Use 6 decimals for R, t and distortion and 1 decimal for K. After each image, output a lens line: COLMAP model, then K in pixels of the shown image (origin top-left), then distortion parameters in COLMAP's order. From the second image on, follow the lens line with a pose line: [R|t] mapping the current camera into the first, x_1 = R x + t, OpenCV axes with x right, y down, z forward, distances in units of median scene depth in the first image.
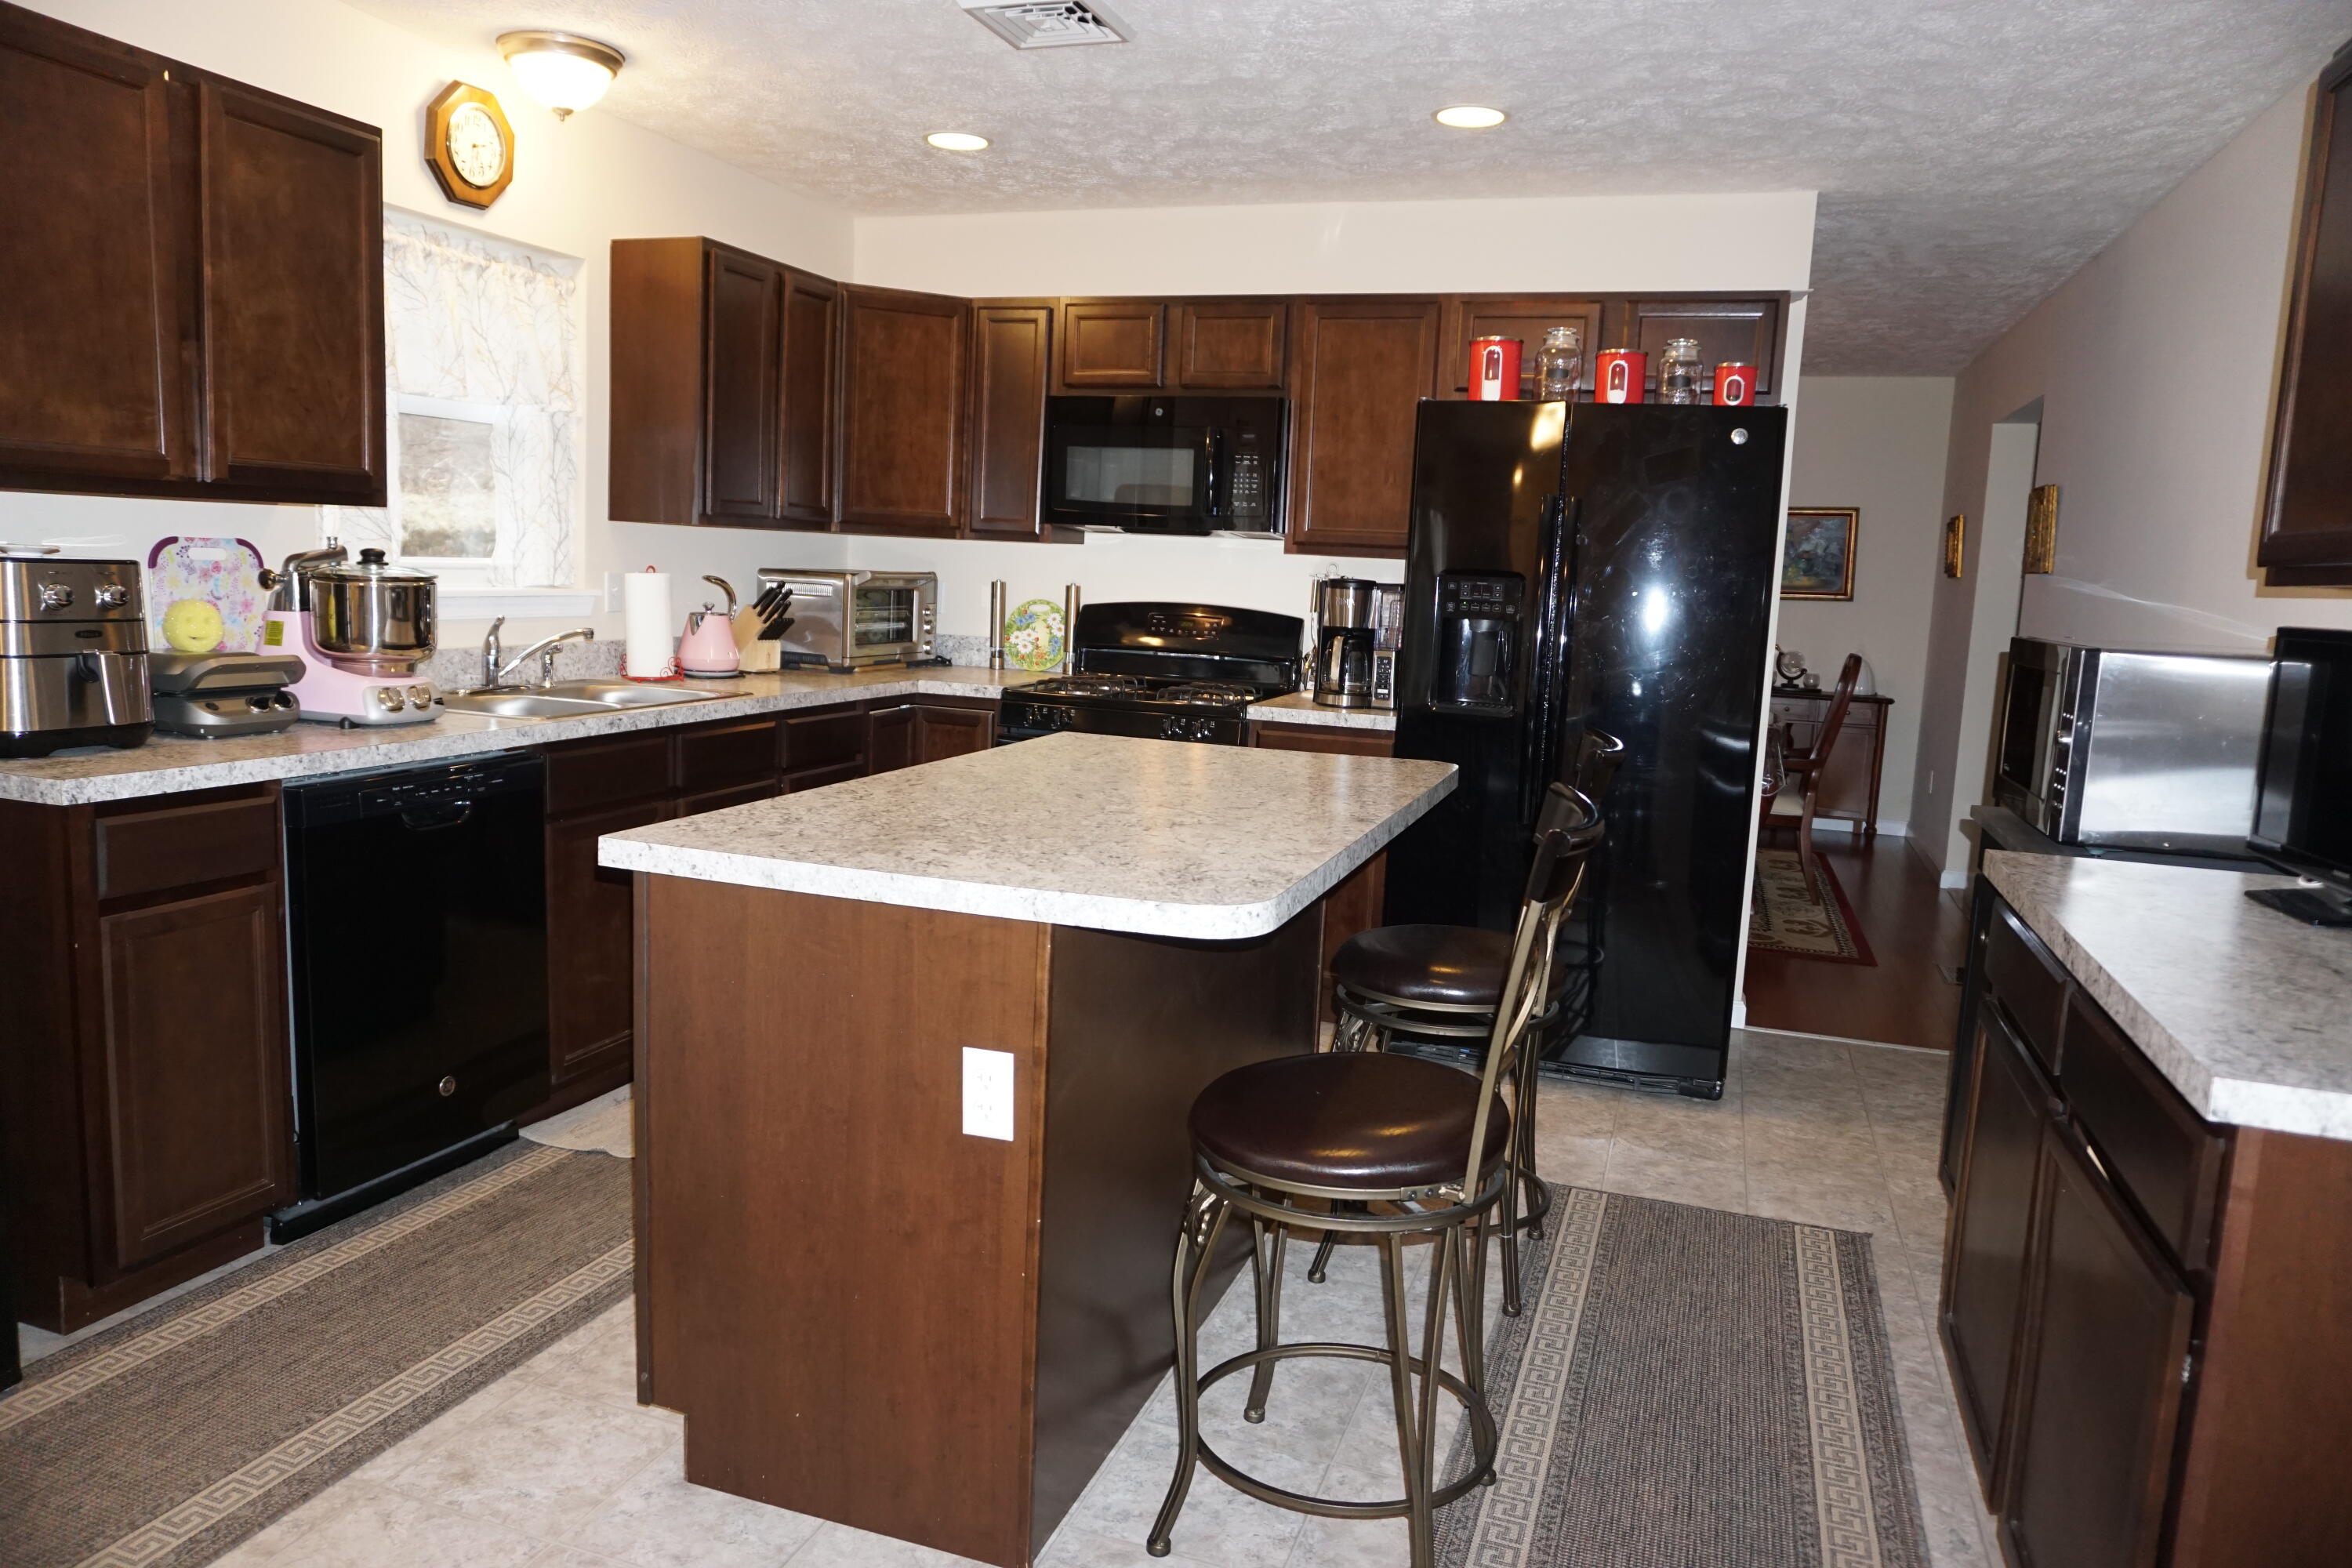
lens RADIAL K [[1563.4, 0, 1188.1], [0, 1563.4, 770.2], [0, 0, 1]] dist [-0.054046, 0.044576]
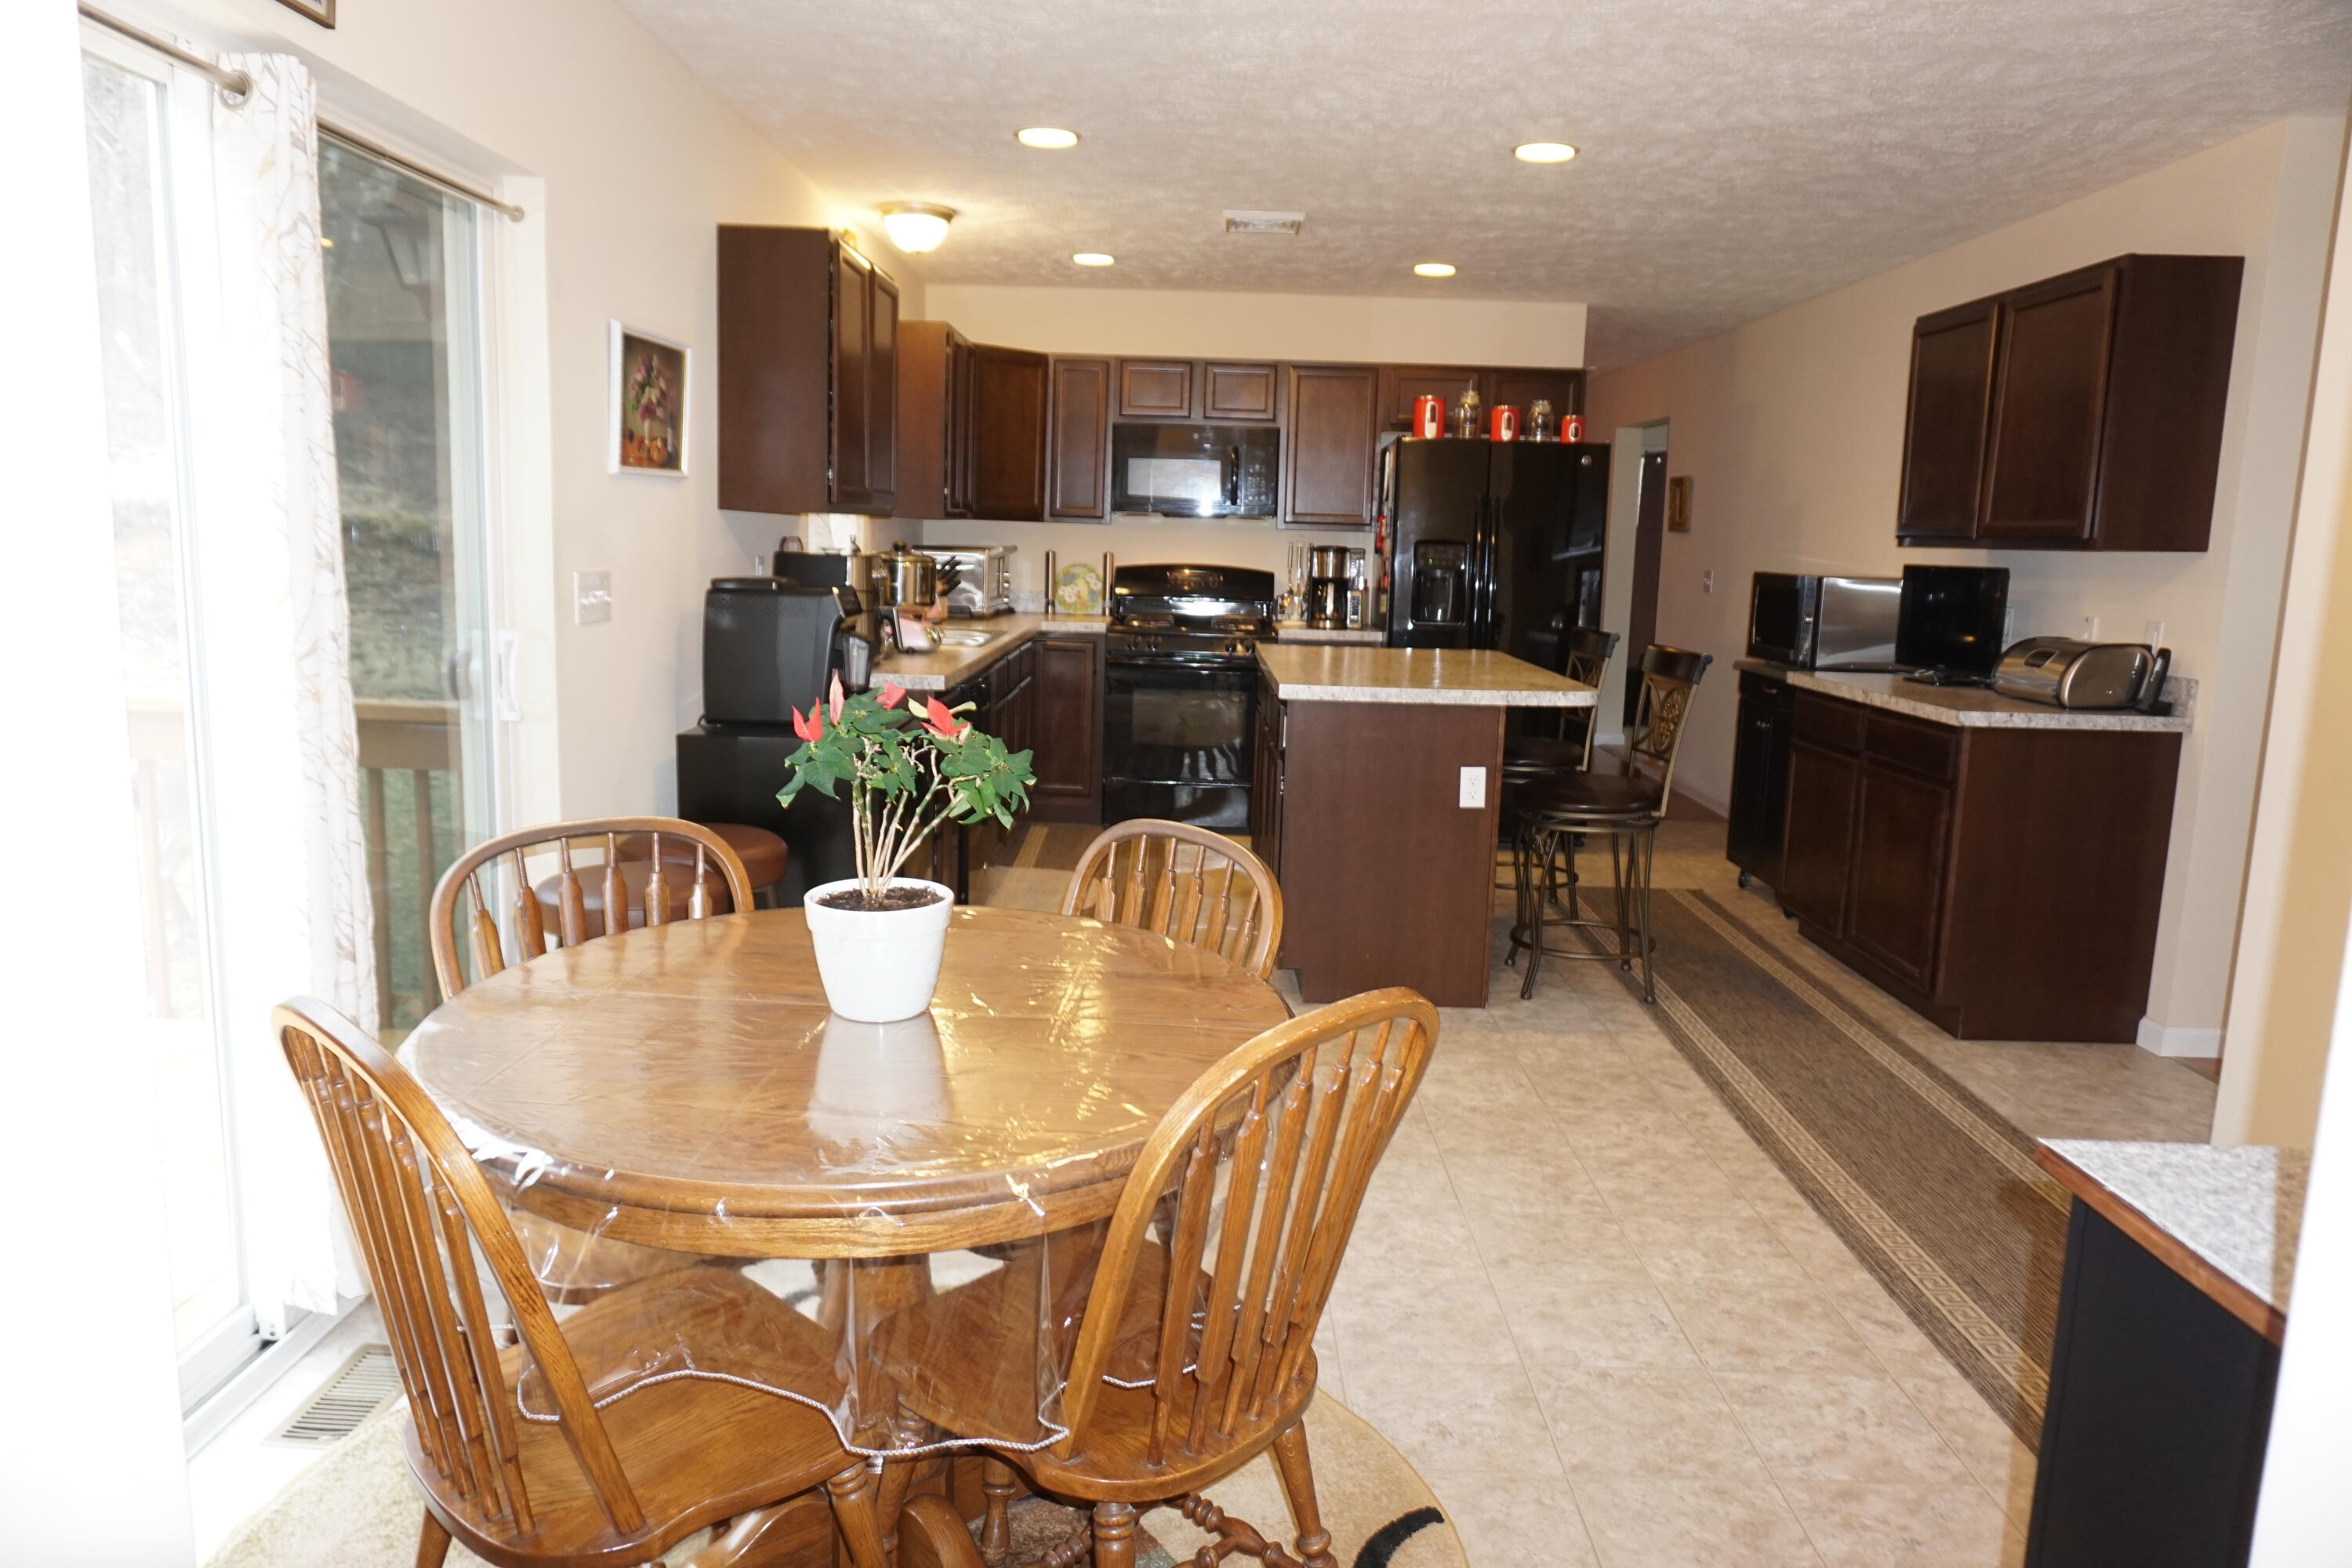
lens RADIAL K [[1563.4, 0, 1188.1], [0, 1563.4, 770.2], [0, 0, 1]] dist [-0.054046, 0.044576]
pose [[0.949029, -0.064853, 0.308446, -0.584931], [0.055448, 0.997693, 0.039169, 0.035249], [-0.310275, -0.020070, 0.950435, -0.488095]]
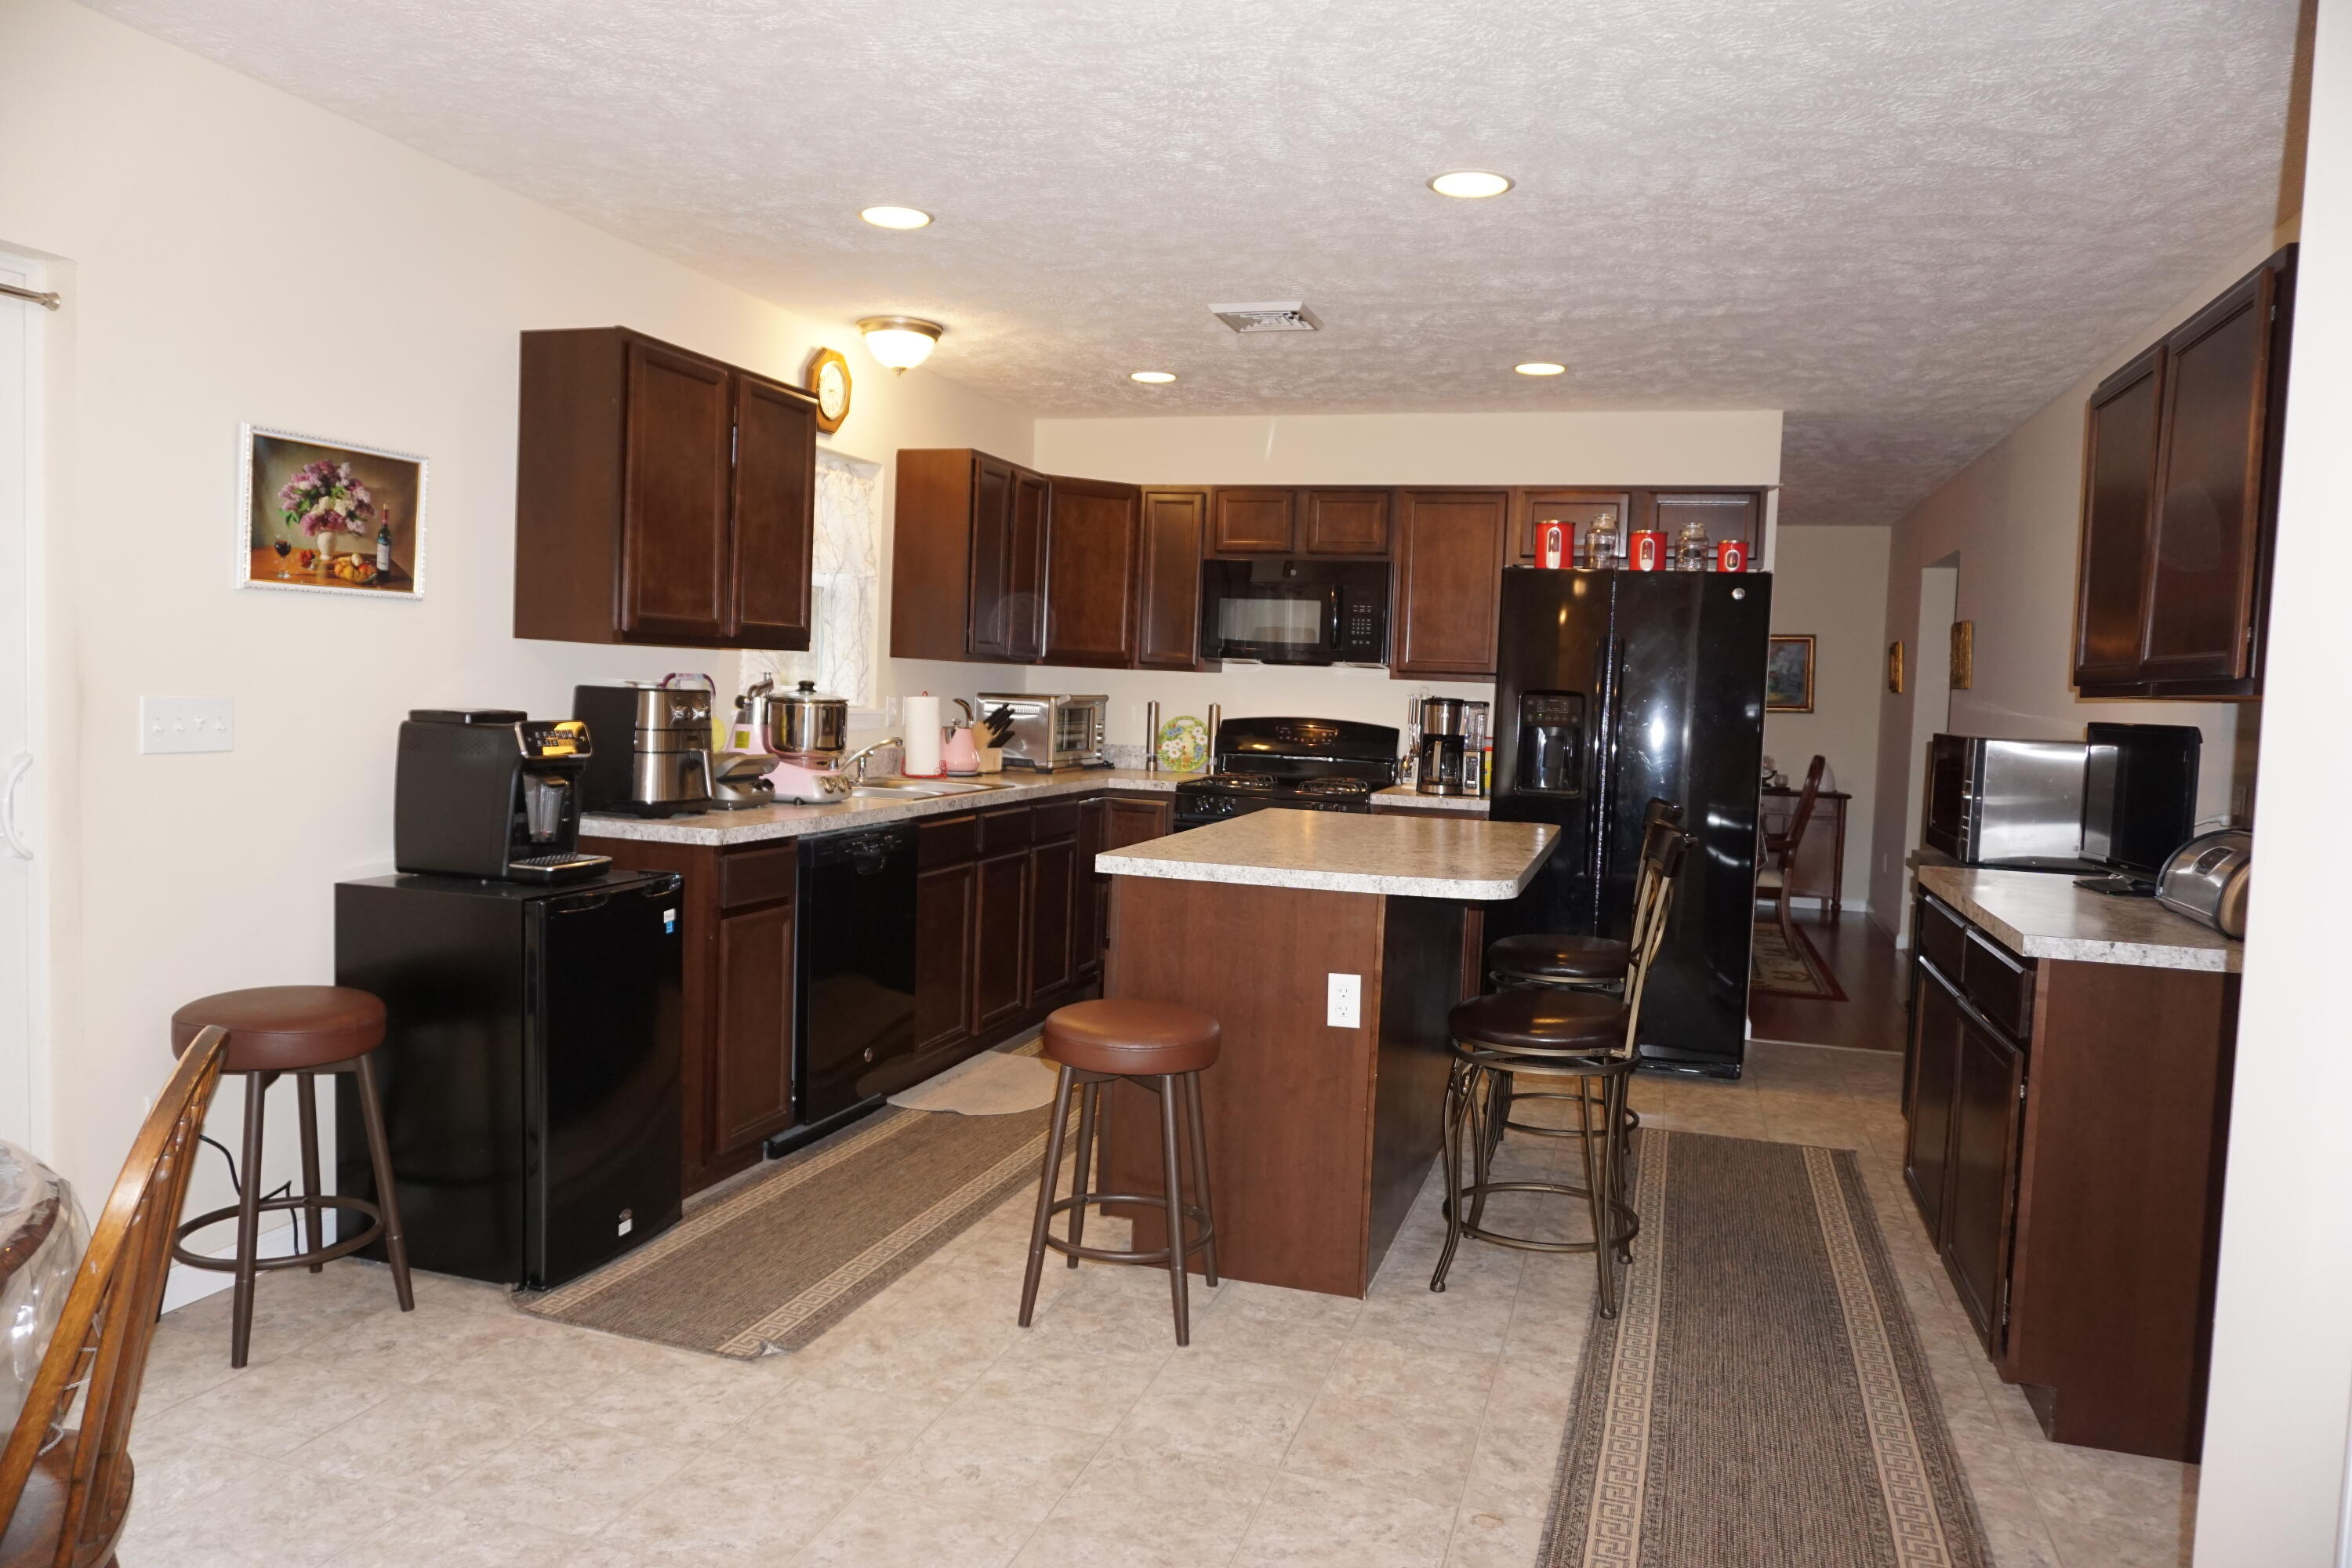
lens RADIAL K [[1563.4, 0, 1188.1], [0, 1563.4, 770.2], [0, 0, 1]] dist [-0.054046, 0.044576]
pose [[0.999635, -0.008249, 0.025735, -0.164698], [0.010192, 0.997031, -0.076319, 0.041479], [-0.025029, 0.076554, 0.996751, -0.344272]]
